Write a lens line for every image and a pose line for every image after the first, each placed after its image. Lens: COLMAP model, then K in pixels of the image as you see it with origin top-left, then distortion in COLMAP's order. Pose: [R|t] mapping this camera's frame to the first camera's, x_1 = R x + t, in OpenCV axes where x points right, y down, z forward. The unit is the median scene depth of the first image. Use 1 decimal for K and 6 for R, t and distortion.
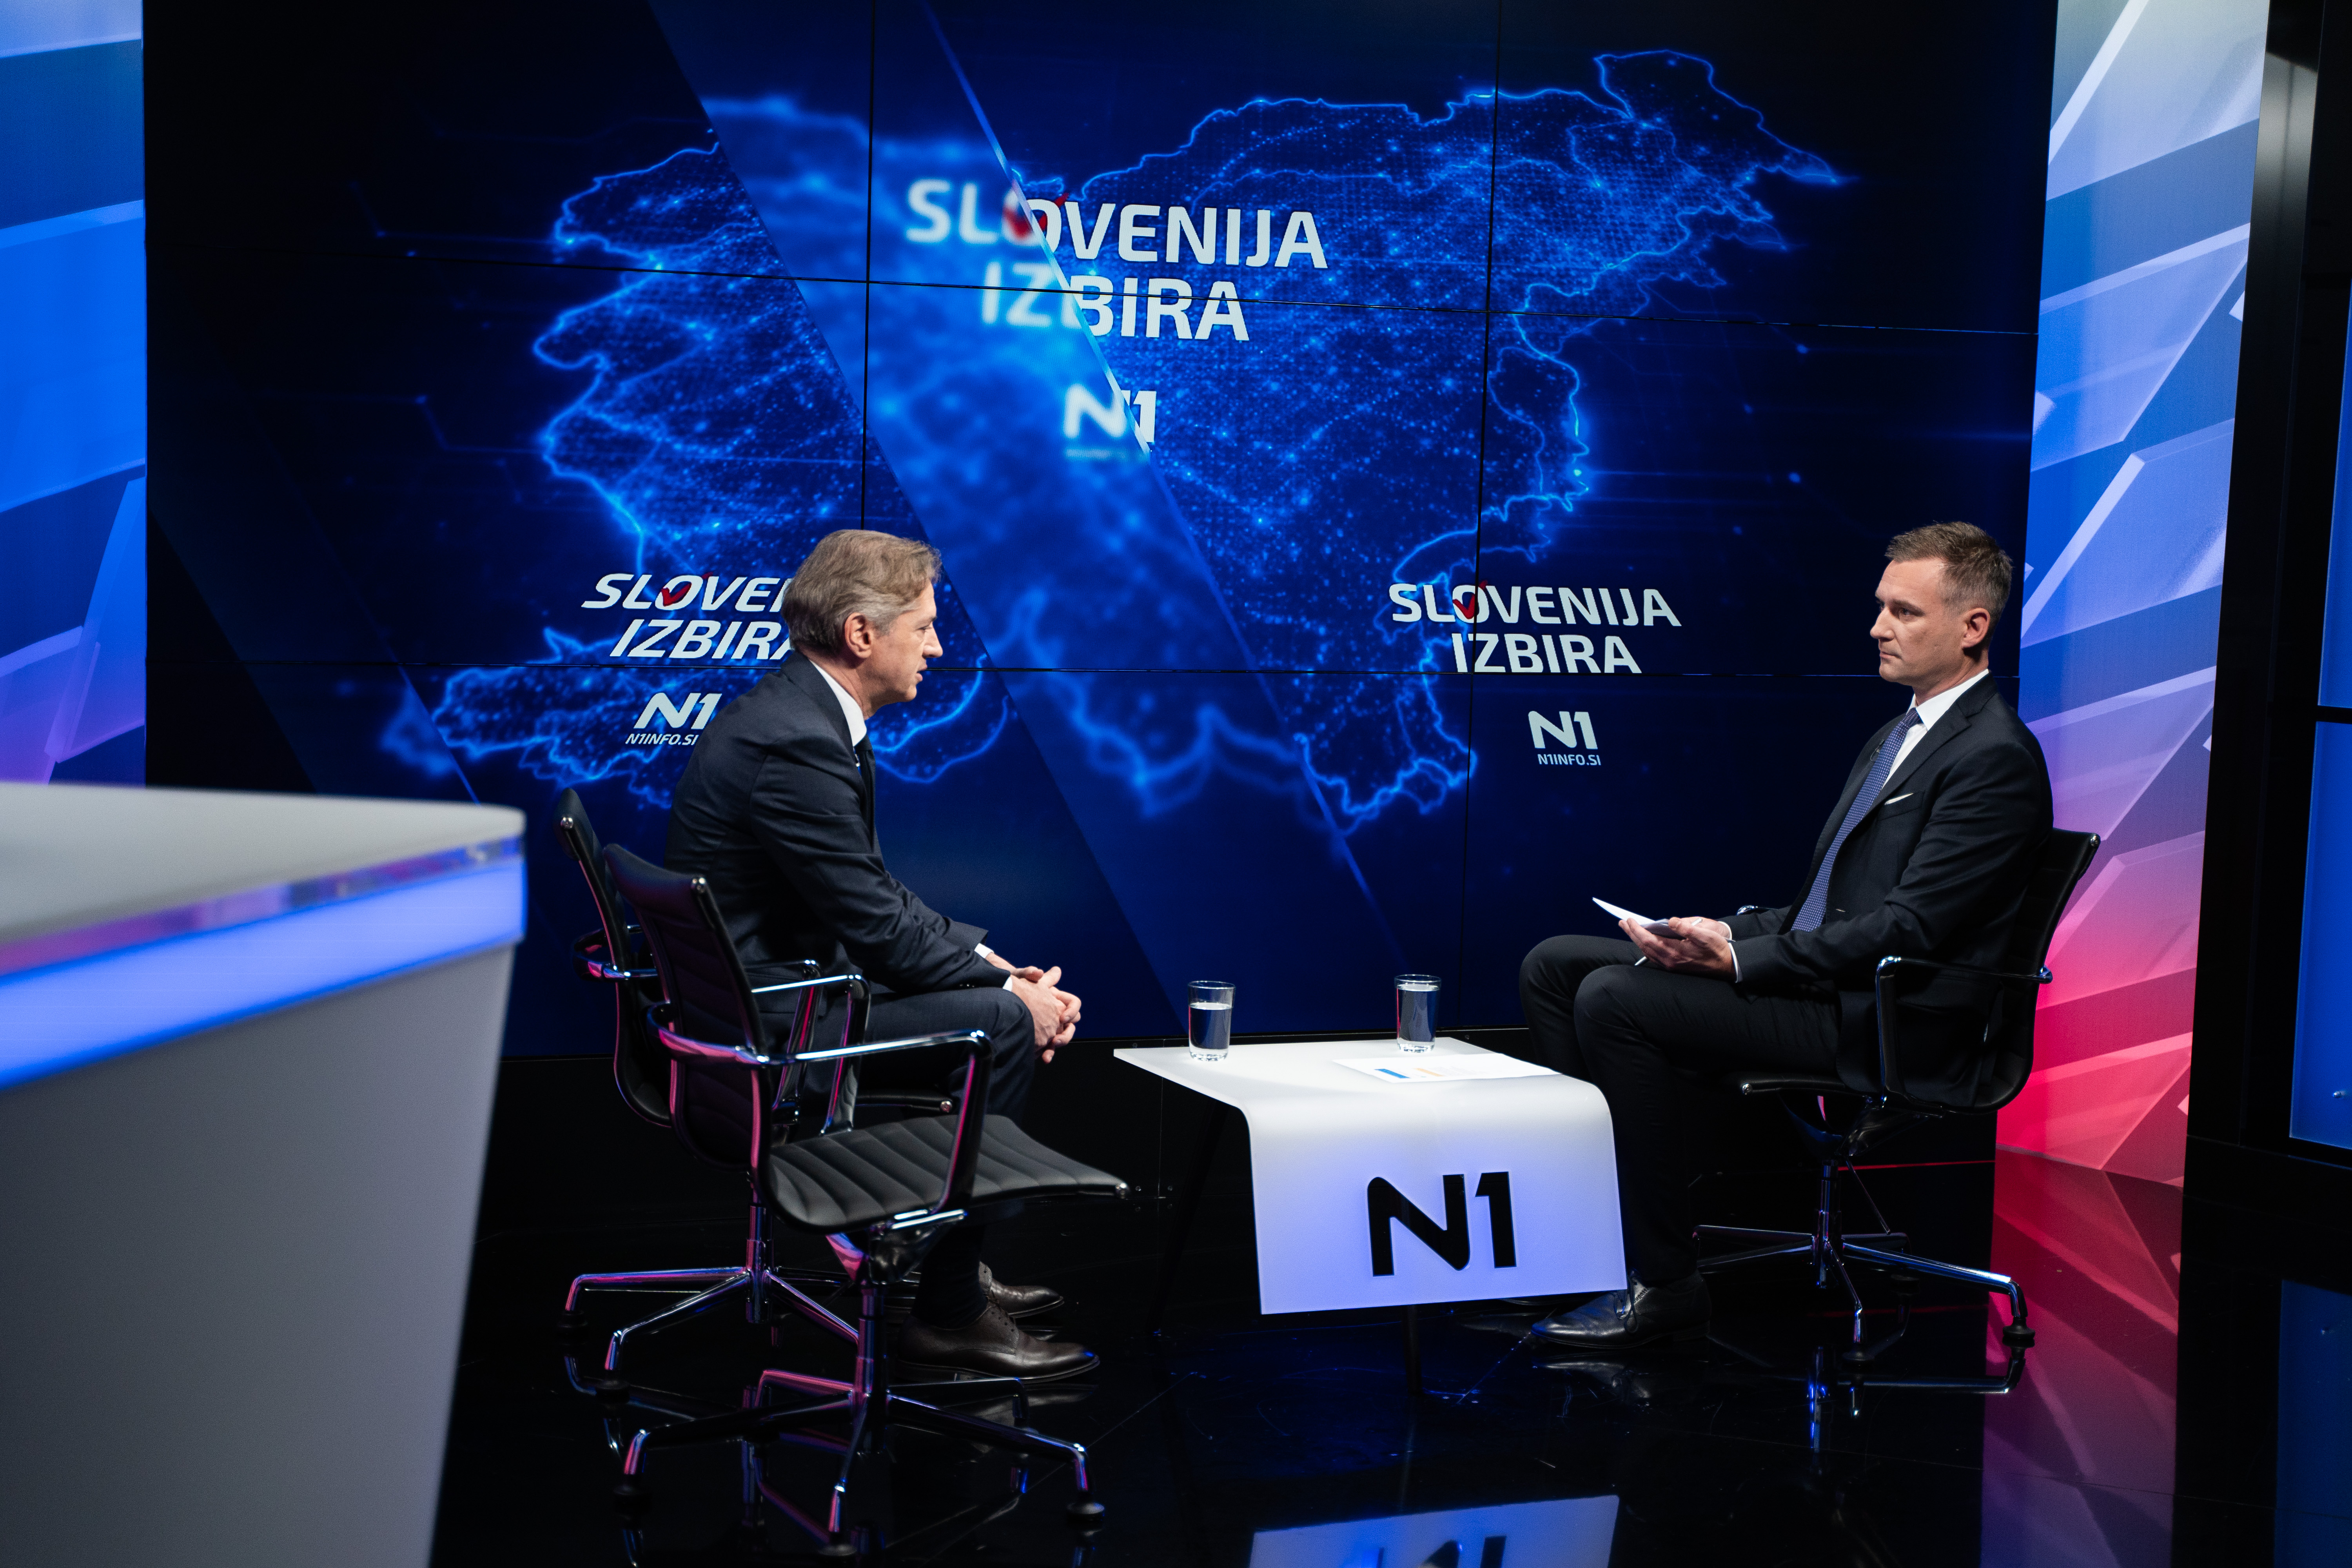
lens RADIAL K [[4078.6, 0, 1133.8], [0, 4078.6, 789.9], [0, 0, 1]] dist [0.173382, 0.000000]
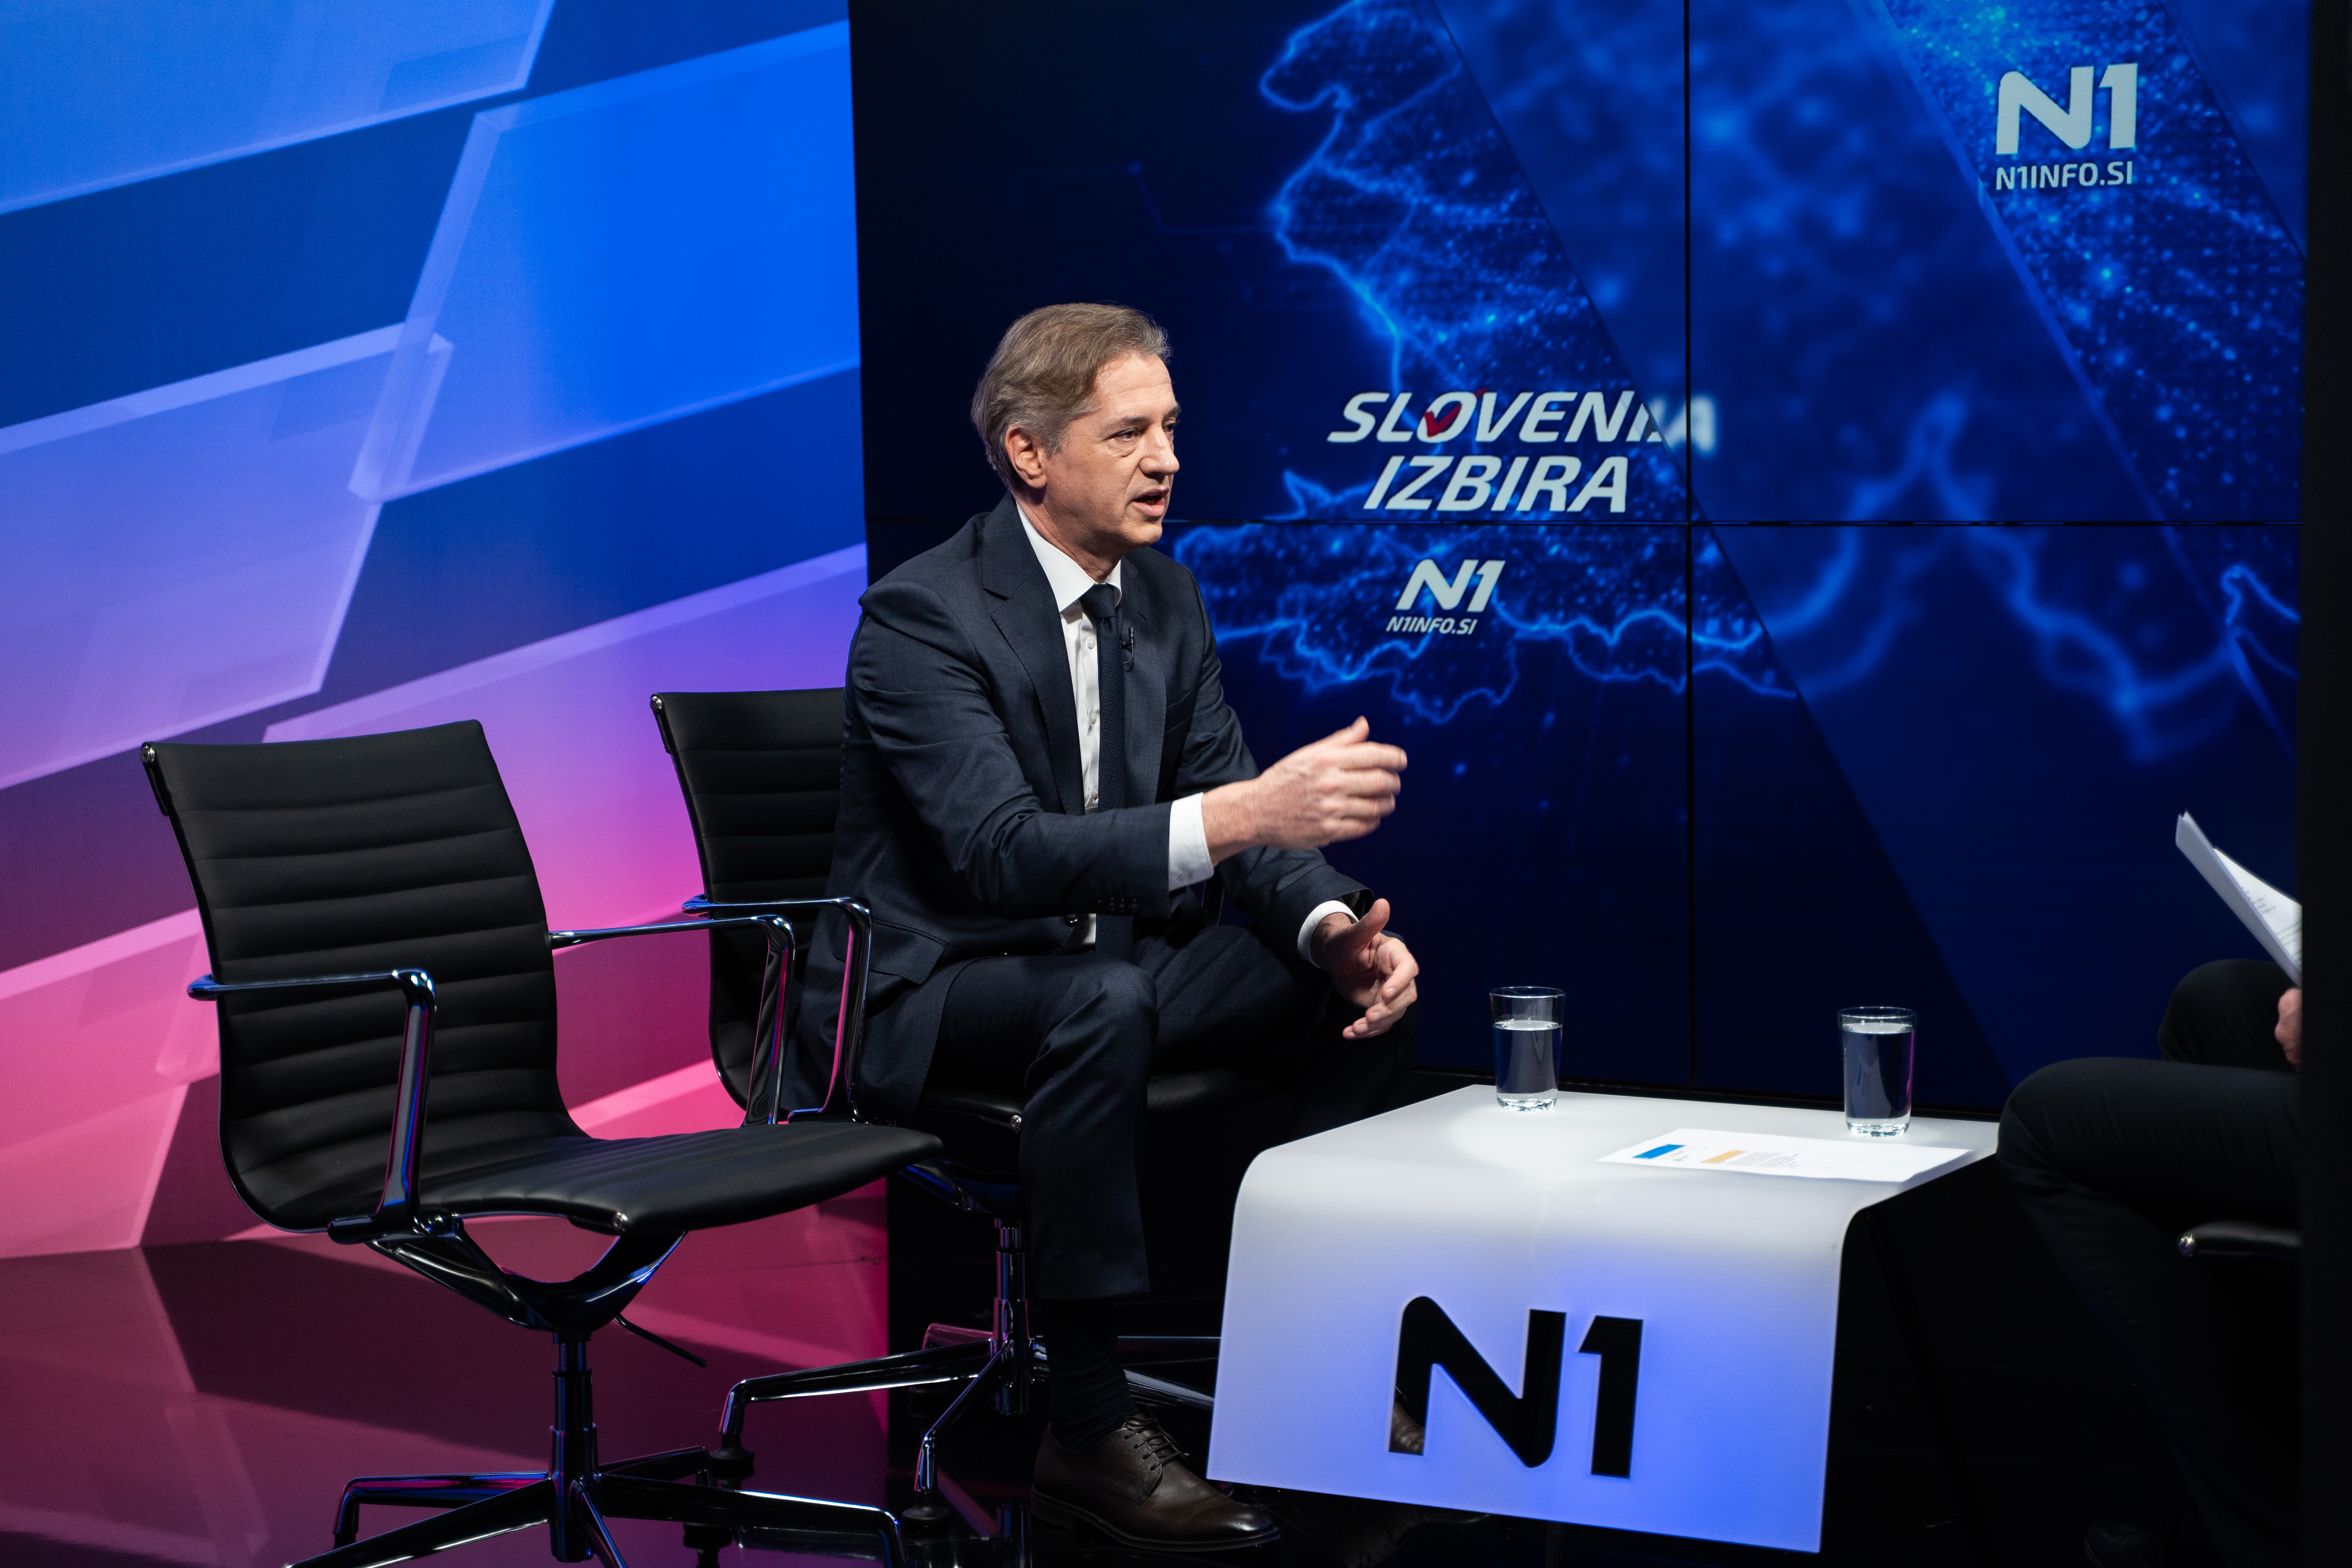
lens RADIAL K [[5327.8, 0, 1179.9], [0, 5327.8, 795.3], [0, 0, 1]] dist [0.405780, 0.000000]
pose [[0.544107, 0.027572, -0.838563, 0.646753], [-0.040234, 0.999168, 0.006746, 0.012703], [0.838051, 0.030068, 0.544763, 0.466357]]
